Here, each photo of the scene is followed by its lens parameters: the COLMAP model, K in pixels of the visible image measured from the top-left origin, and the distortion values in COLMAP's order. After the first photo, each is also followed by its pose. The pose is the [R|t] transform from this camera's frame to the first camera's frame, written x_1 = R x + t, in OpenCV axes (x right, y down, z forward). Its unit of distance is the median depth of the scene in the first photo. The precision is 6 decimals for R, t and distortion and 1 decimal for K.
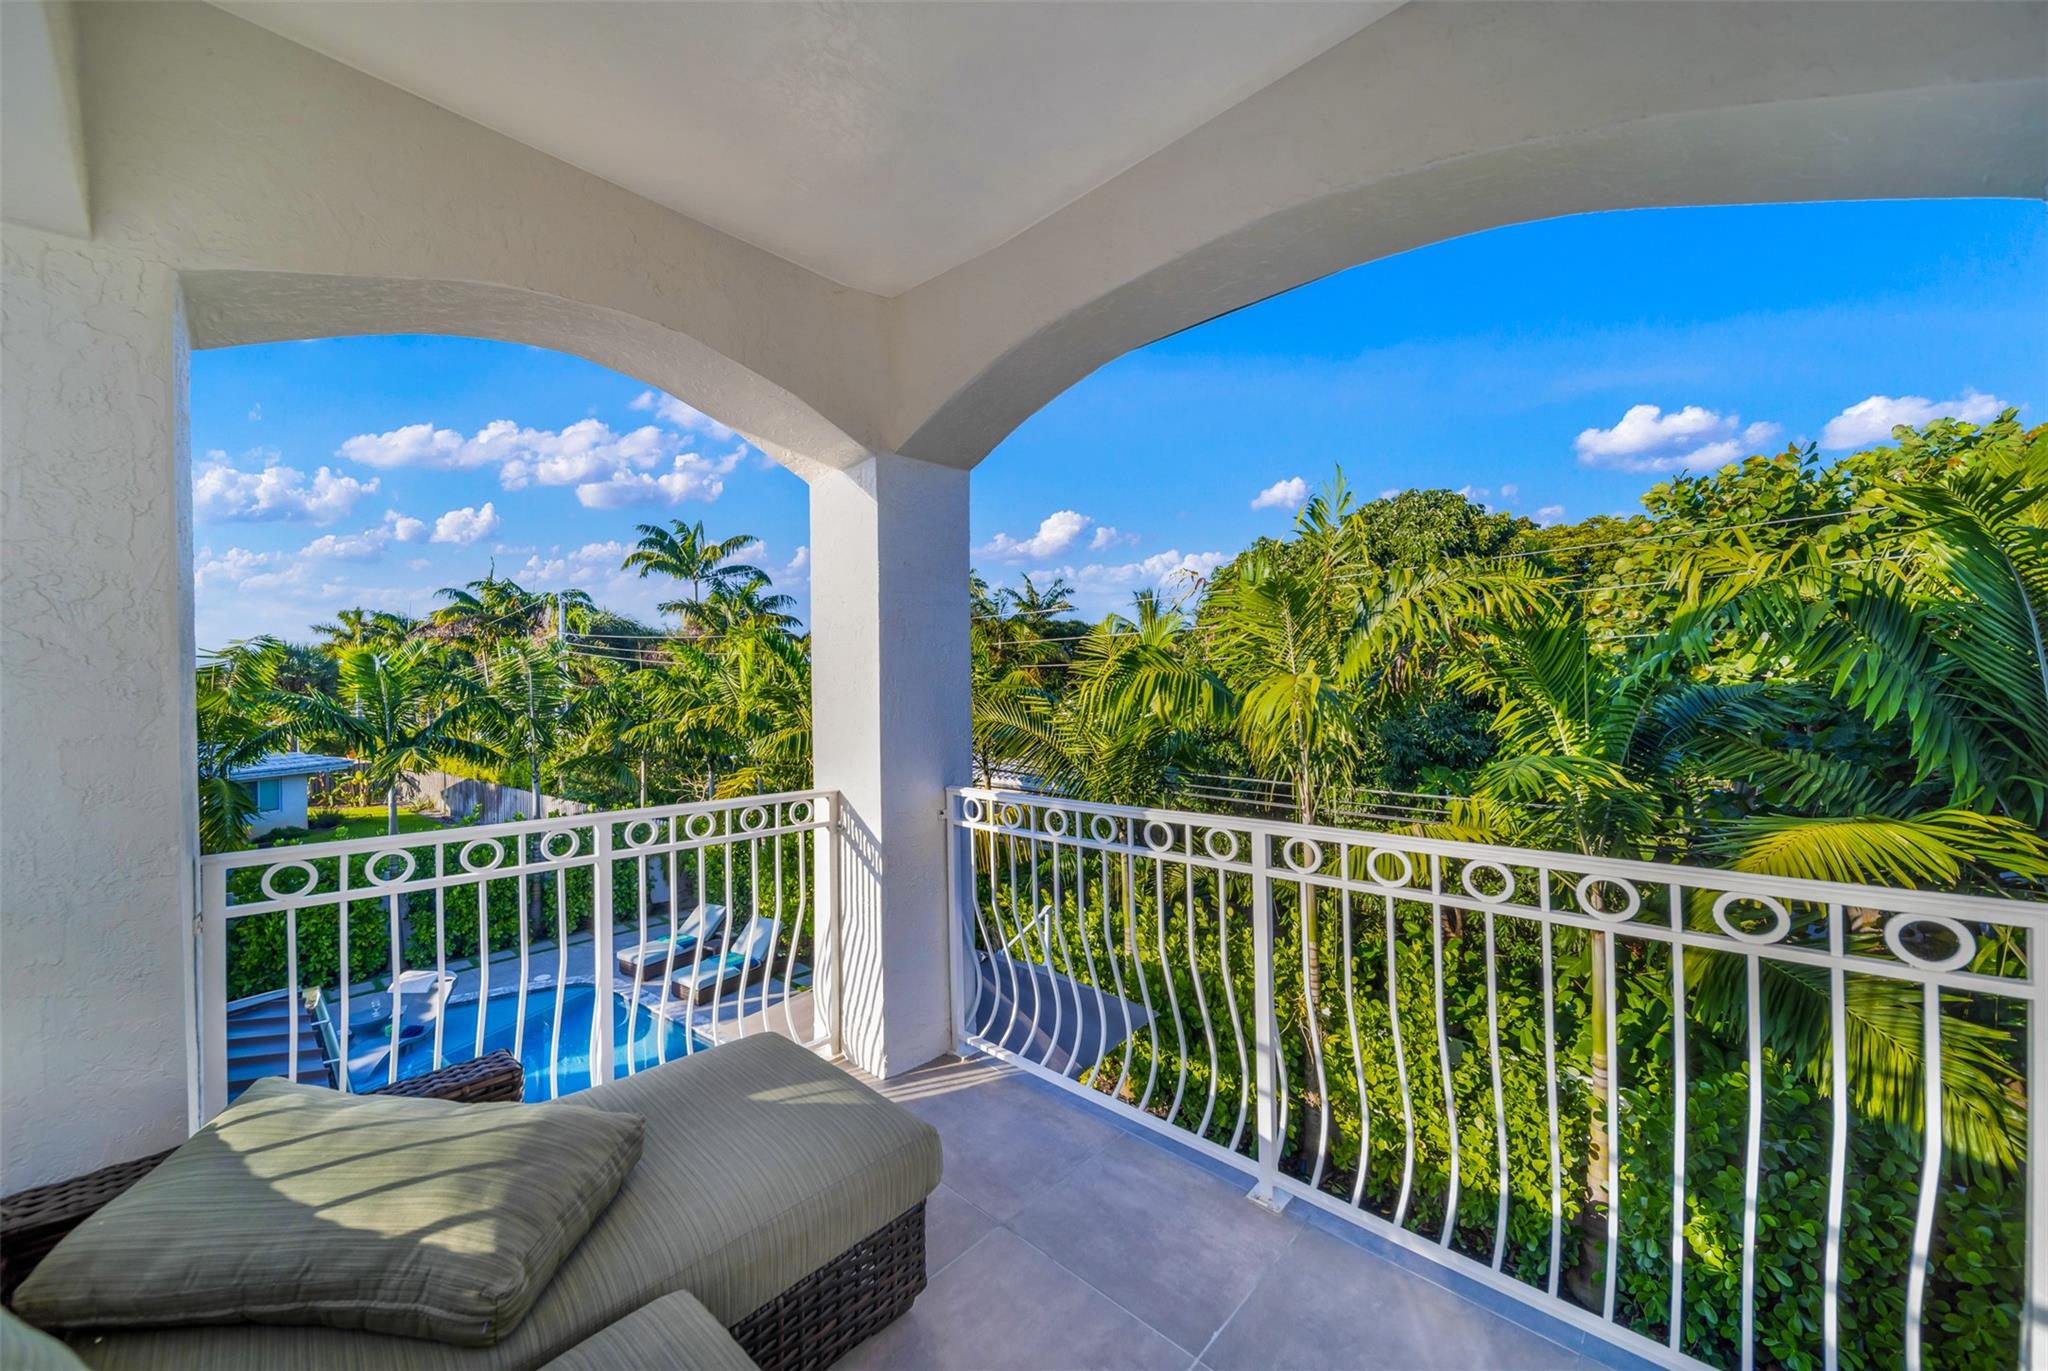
lens RADIAL K [[720.5, 0, 996.8], [0, 720.5, 698.5], [0, 0, 1]] dist [0.000097, 0.000024]
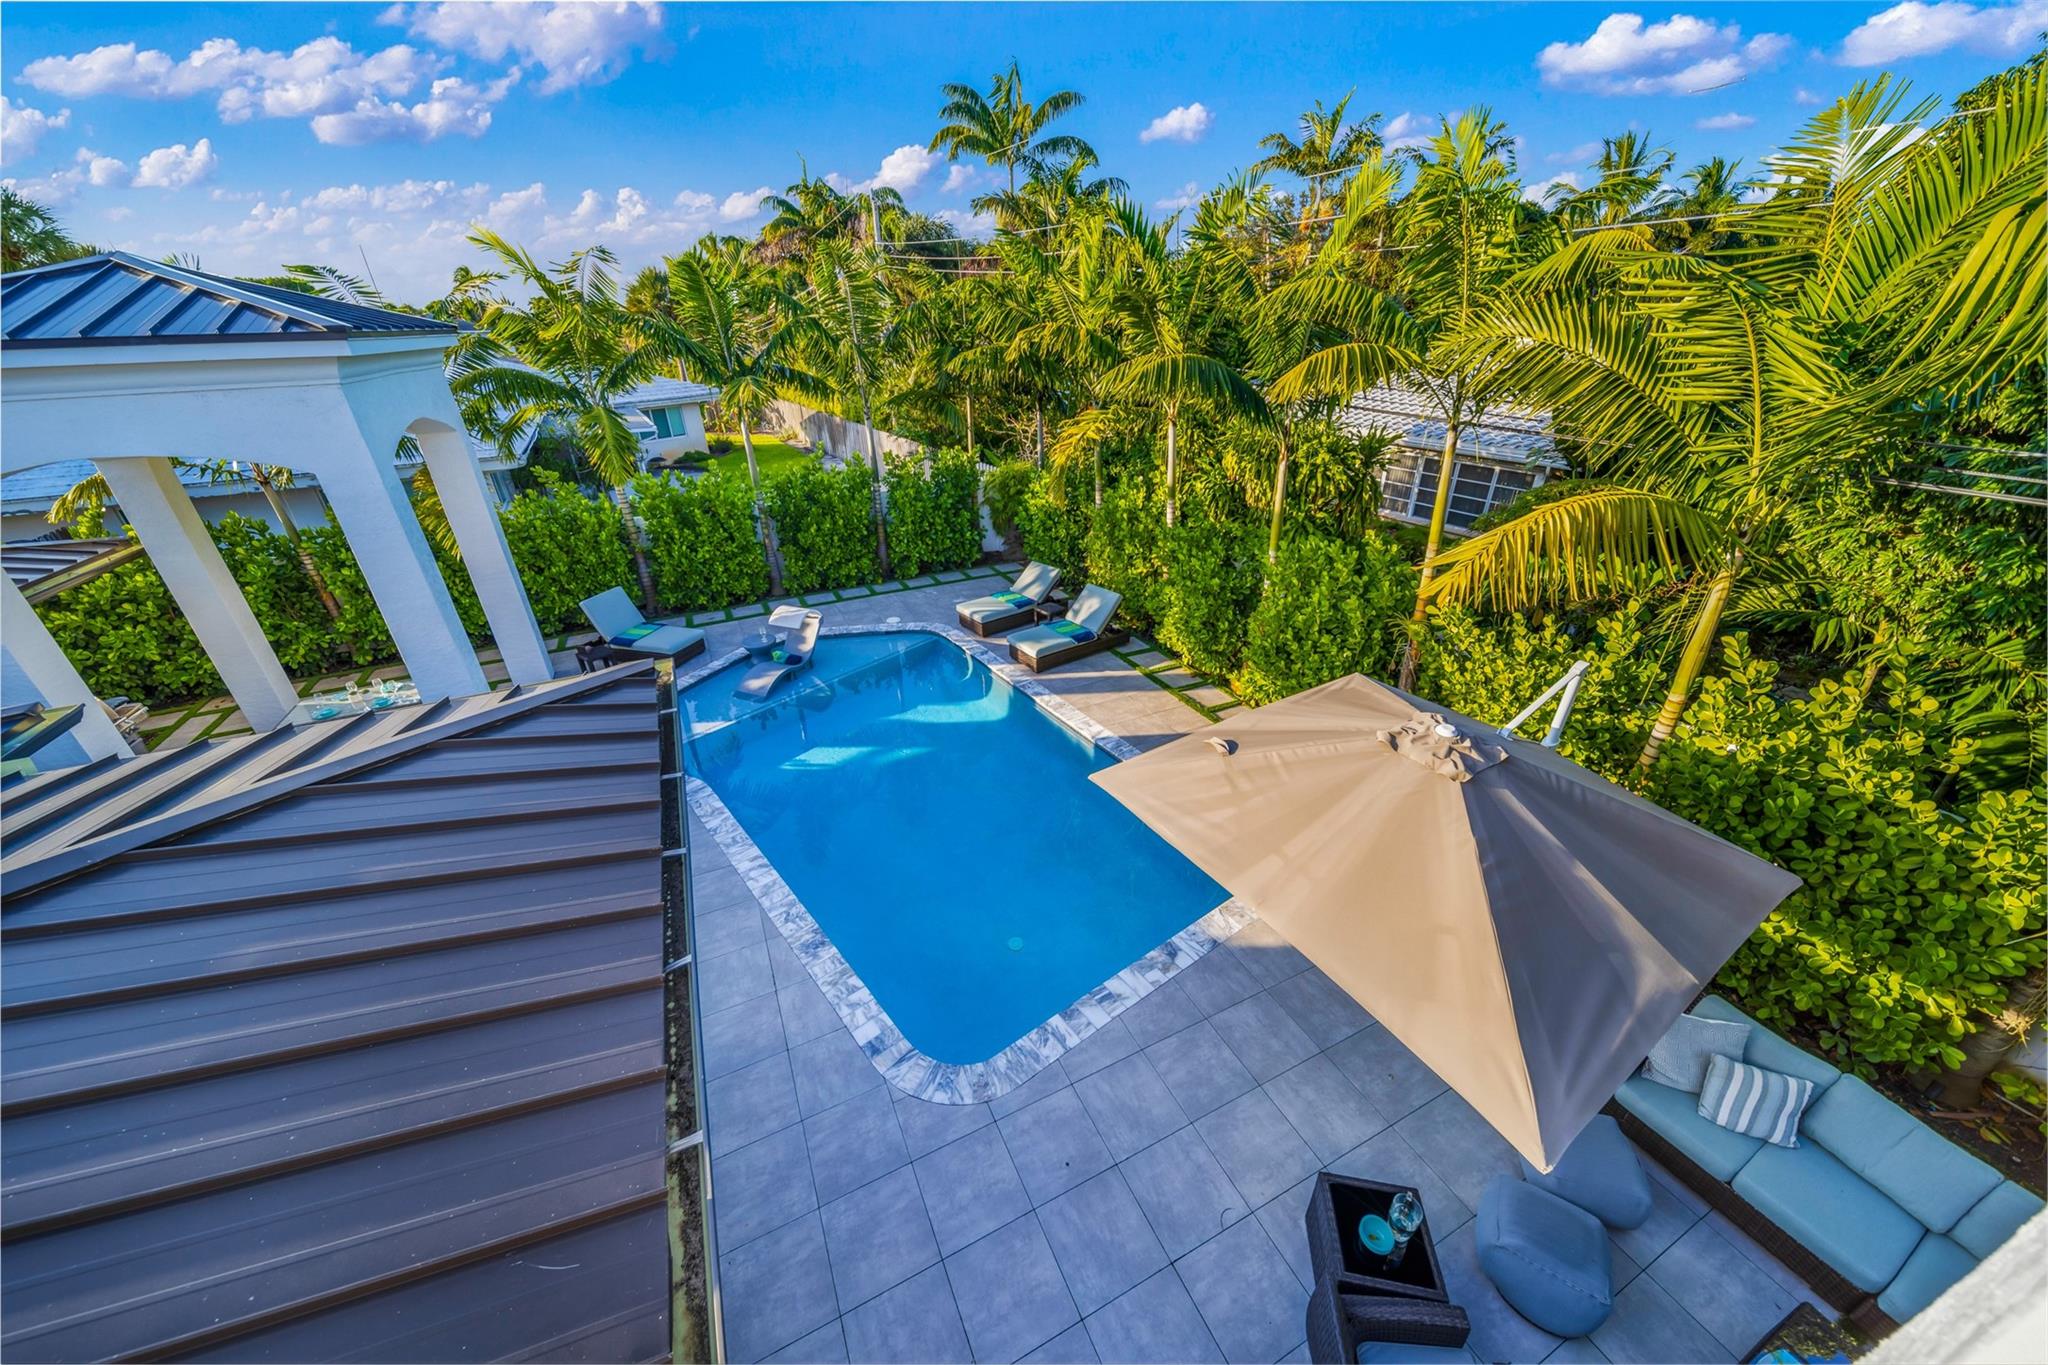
lens RADIAL K [[682.6, 0, 1024.0], [0, 682.6, 682.5], [0, 0, 1]] dist [0.001138, 0.000038]
pose [[0.932324, 0.157315, -0.325614, -0.079372], [0.010027, 0.888827, 0.458133, 0.011411], [0.361485, -0.430393, 0.827098, 0.142413]]
